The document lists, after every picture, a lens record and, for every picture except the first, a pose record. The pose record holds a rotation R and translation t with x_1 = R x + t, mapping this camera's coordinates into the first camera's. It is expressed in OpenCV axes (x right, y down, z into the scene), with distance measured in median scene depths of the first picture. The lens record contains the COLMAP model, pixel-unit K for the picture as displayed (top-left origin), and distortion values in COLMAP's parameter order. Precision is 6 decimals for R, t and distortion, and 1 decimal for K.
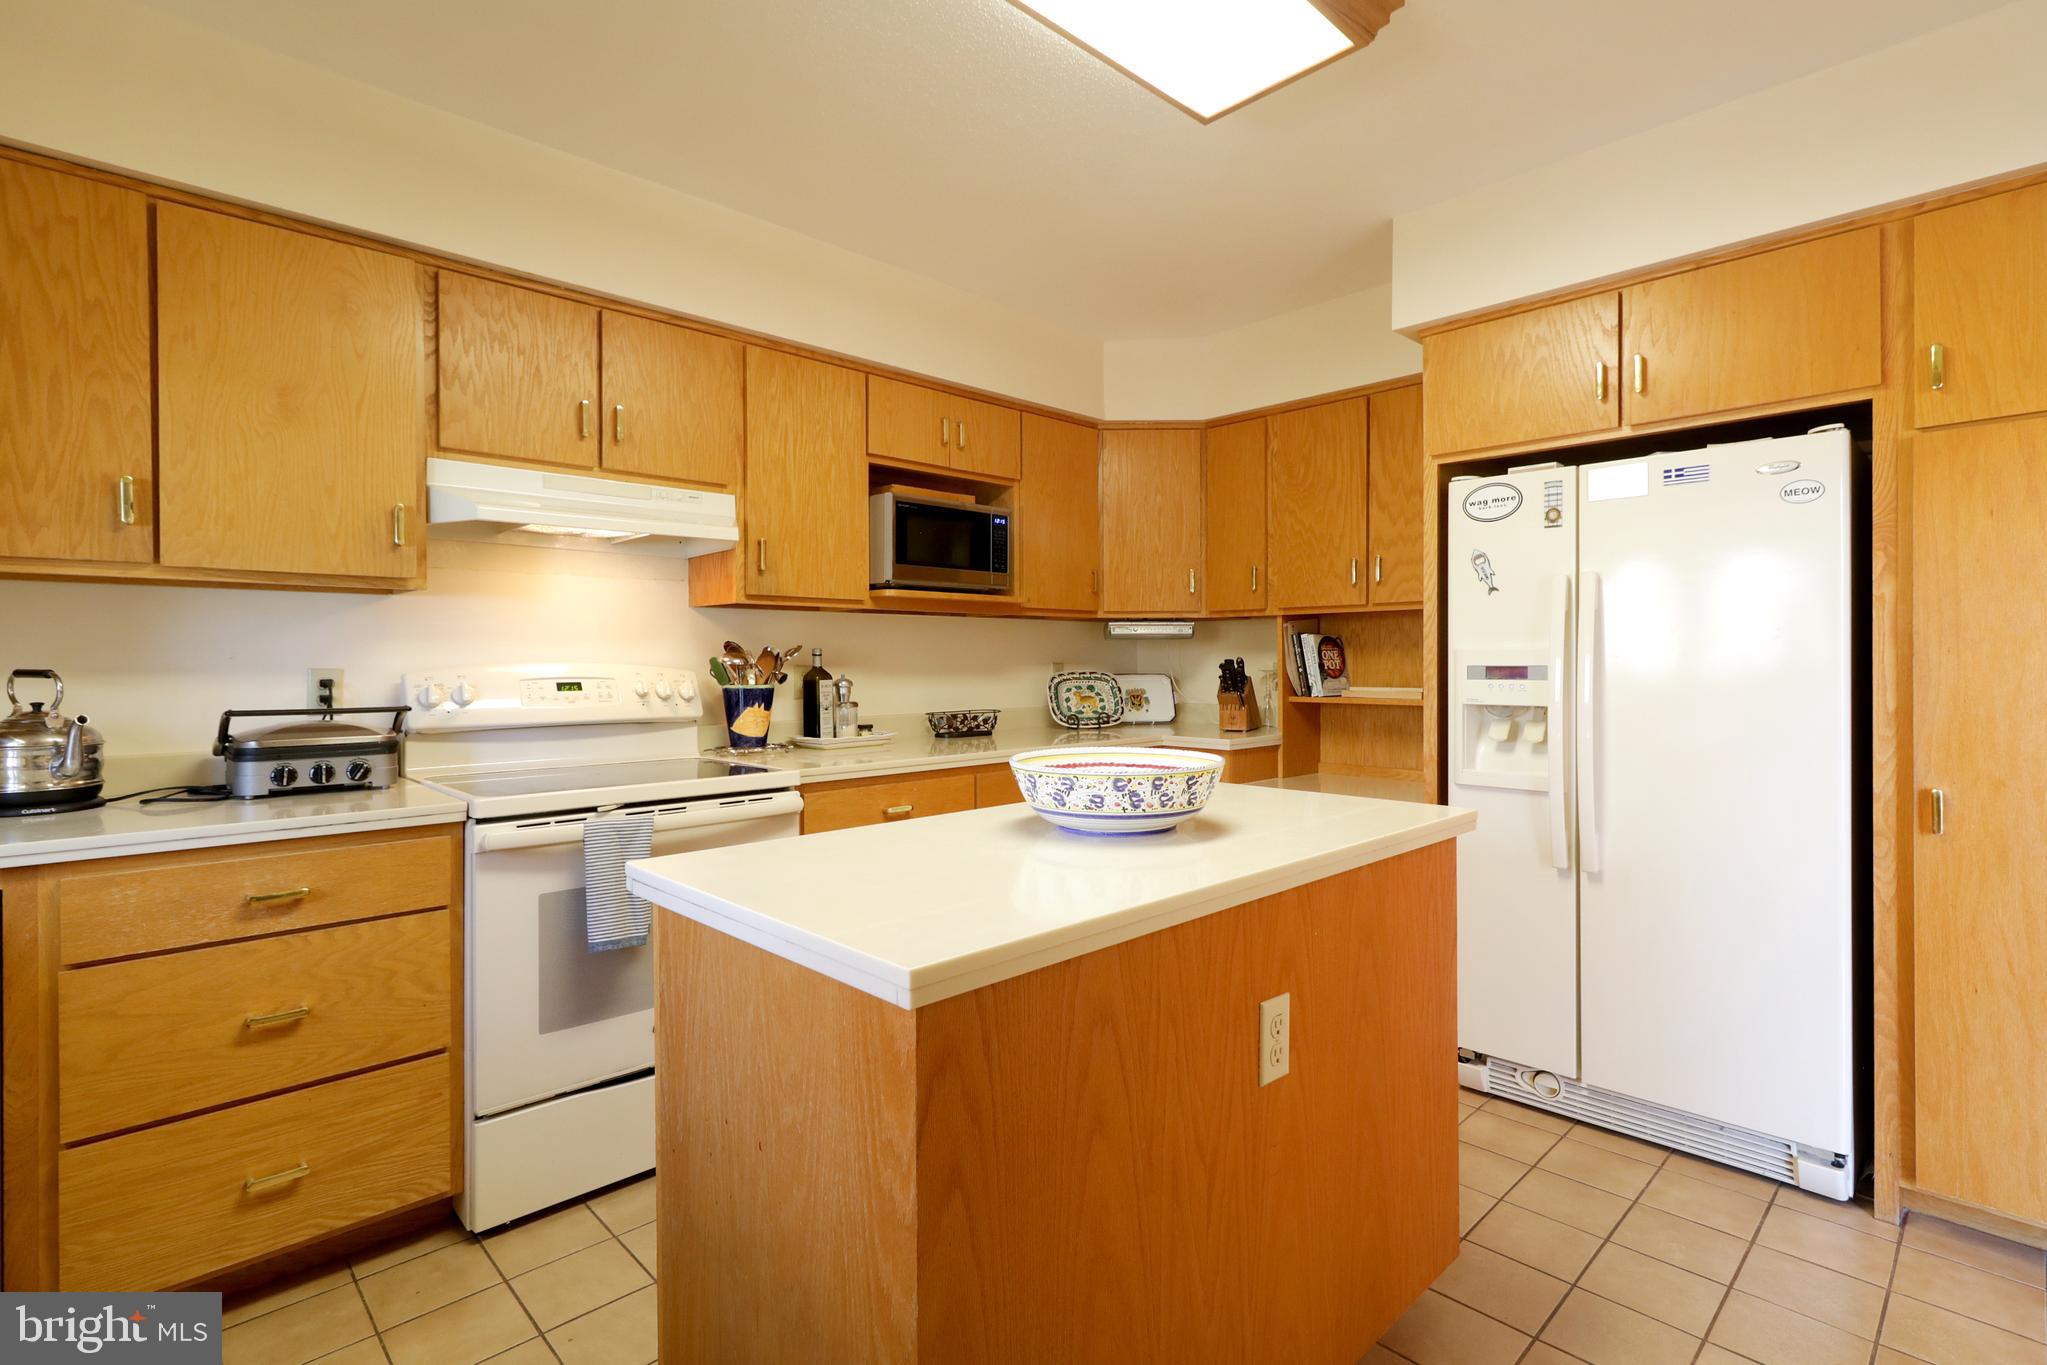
lens RADIAL K [[959.2, 0, 1032.3], [0, 959.2, 672.0], [0, 0, 1]] dist [0.003680, 0.000845]
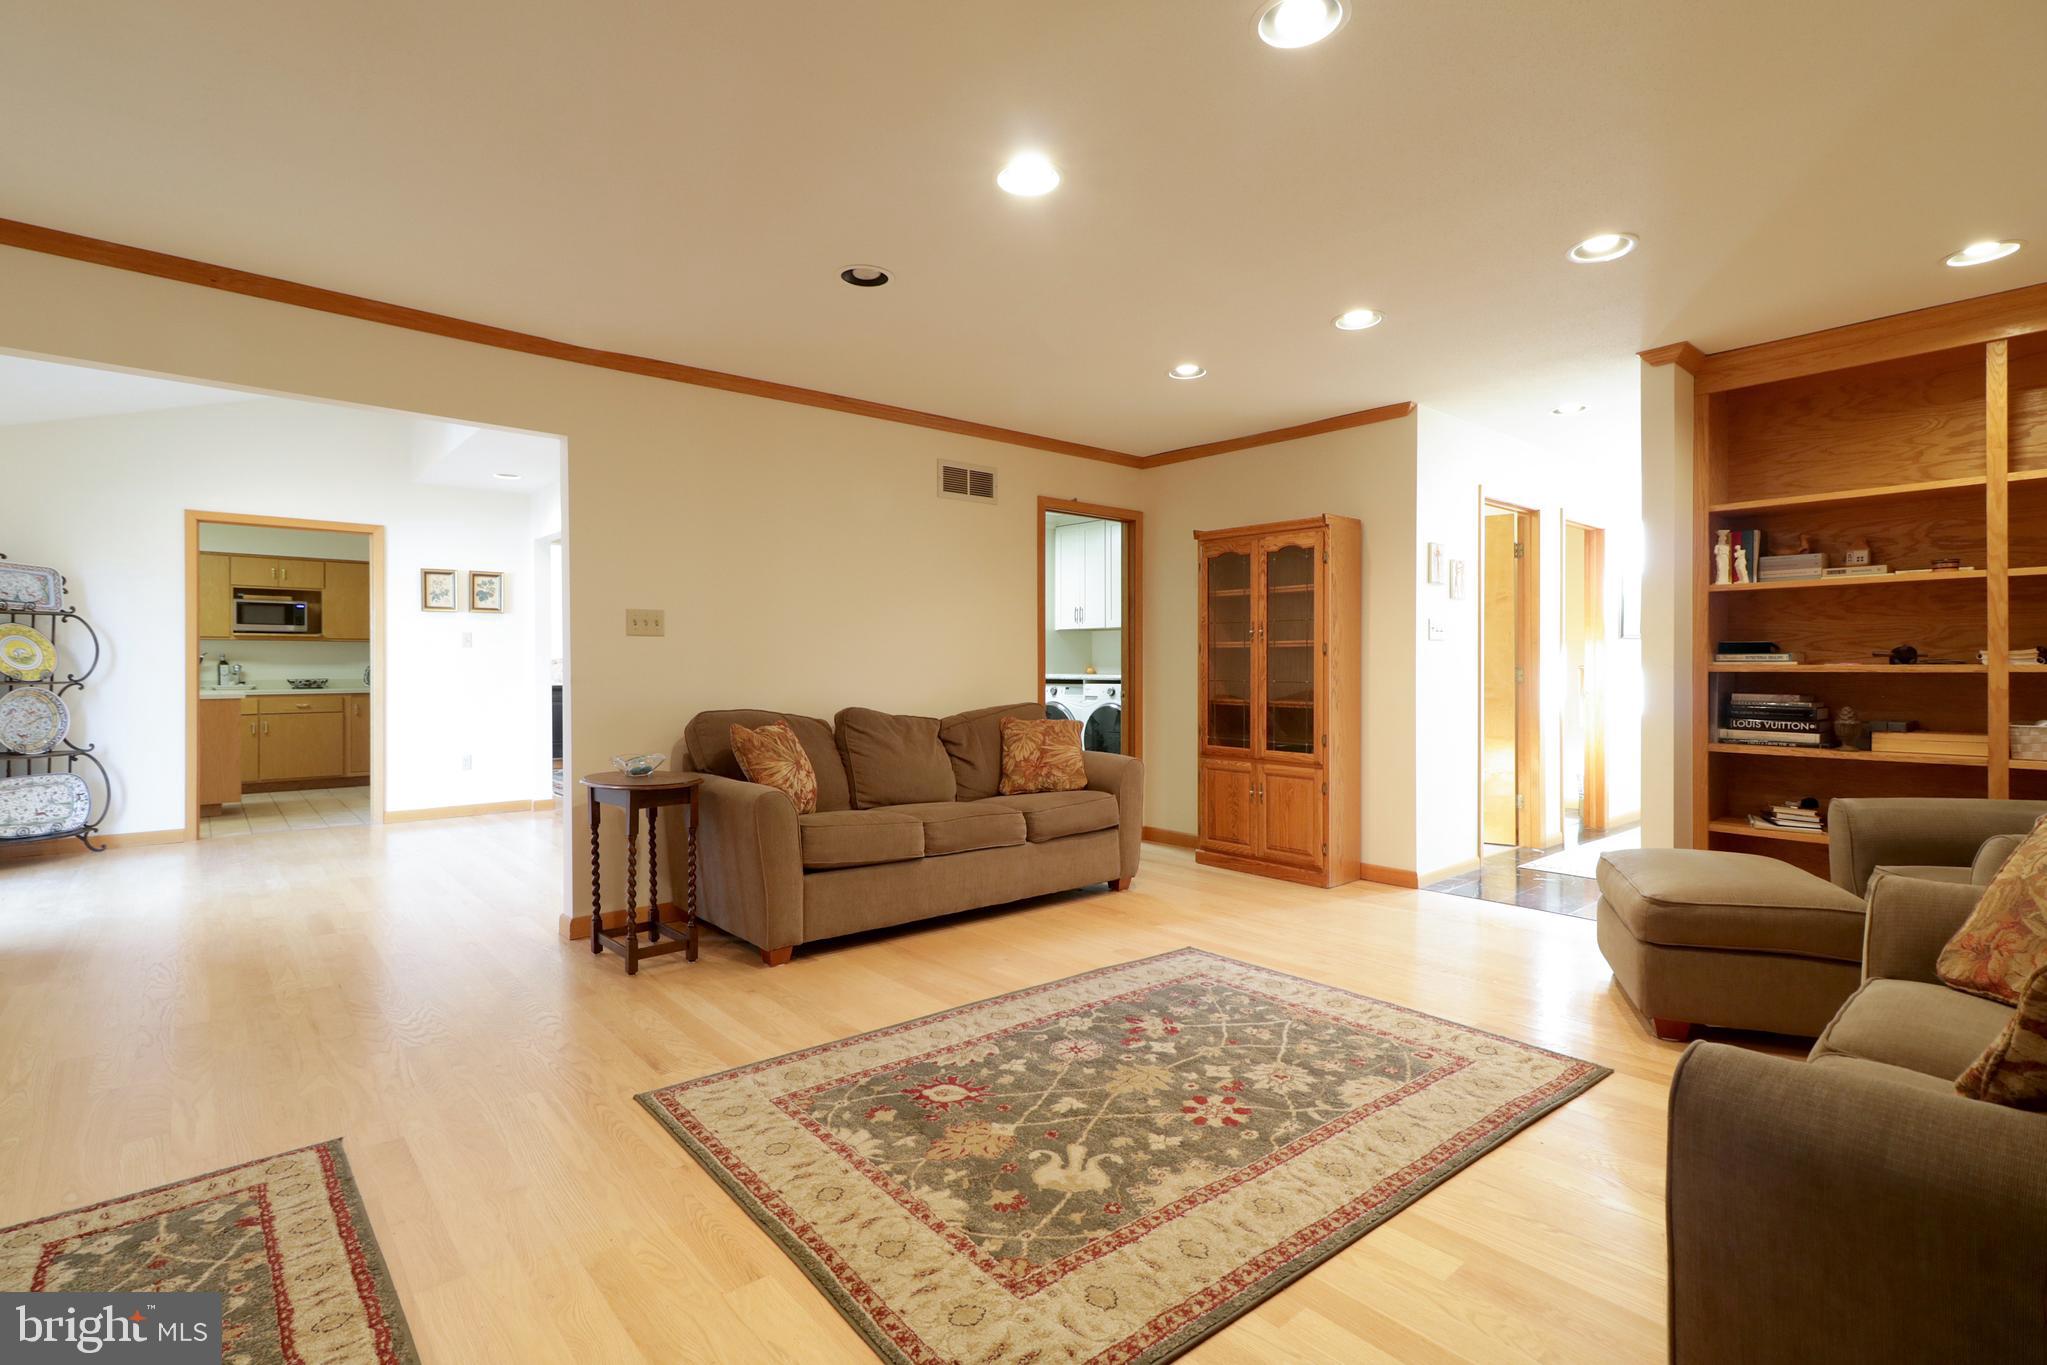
lens RADIAL K [[959.2, 0, 1032.3], [0, 959.2, 672.0], [0, 0, 1]] dist [0.003680, 0.000845]
pose [[0.998509, 0.005504, -0.054310, 3.245130], [-0.005608, 0.999983, -0.001764, 0.030723], [0.054300, 0.002066, 0.998523, -2.359994]]
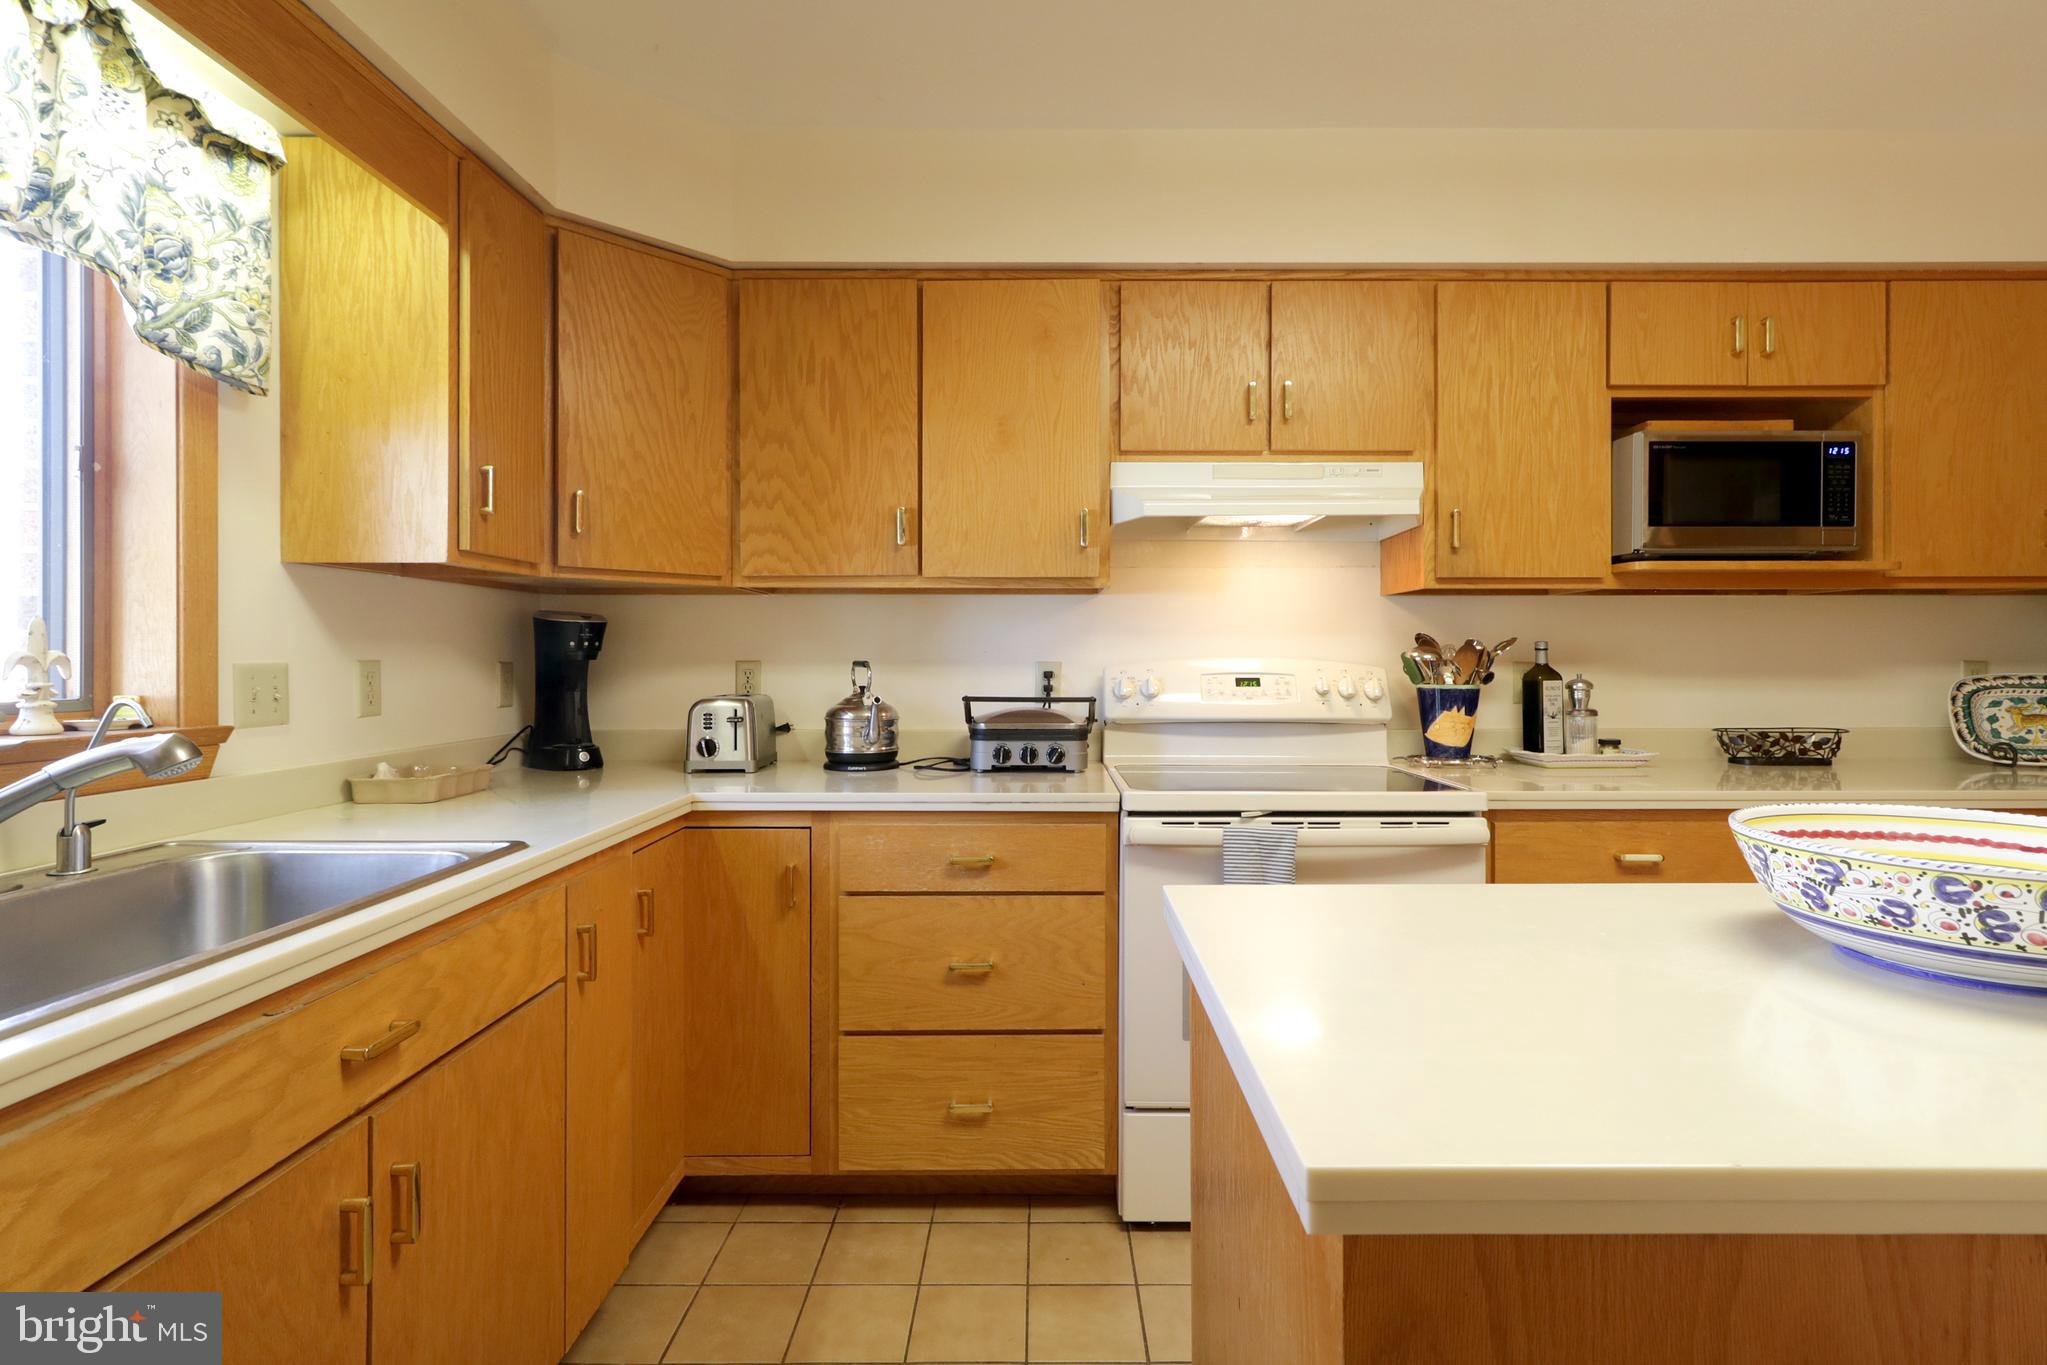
lens RADIAL K [[979.5, 0, 1048.2], [0, 979.5, 659.6], [0, 0, 1]] dist [0.002338, 0.000284]
pose [[0.721307, 0.003651, -0.692606, 0.067845], [-0.011187, 0.999917, -0.006379, 0.001124], [0.692525, 0.012350, 0.721288, 0.176938]]
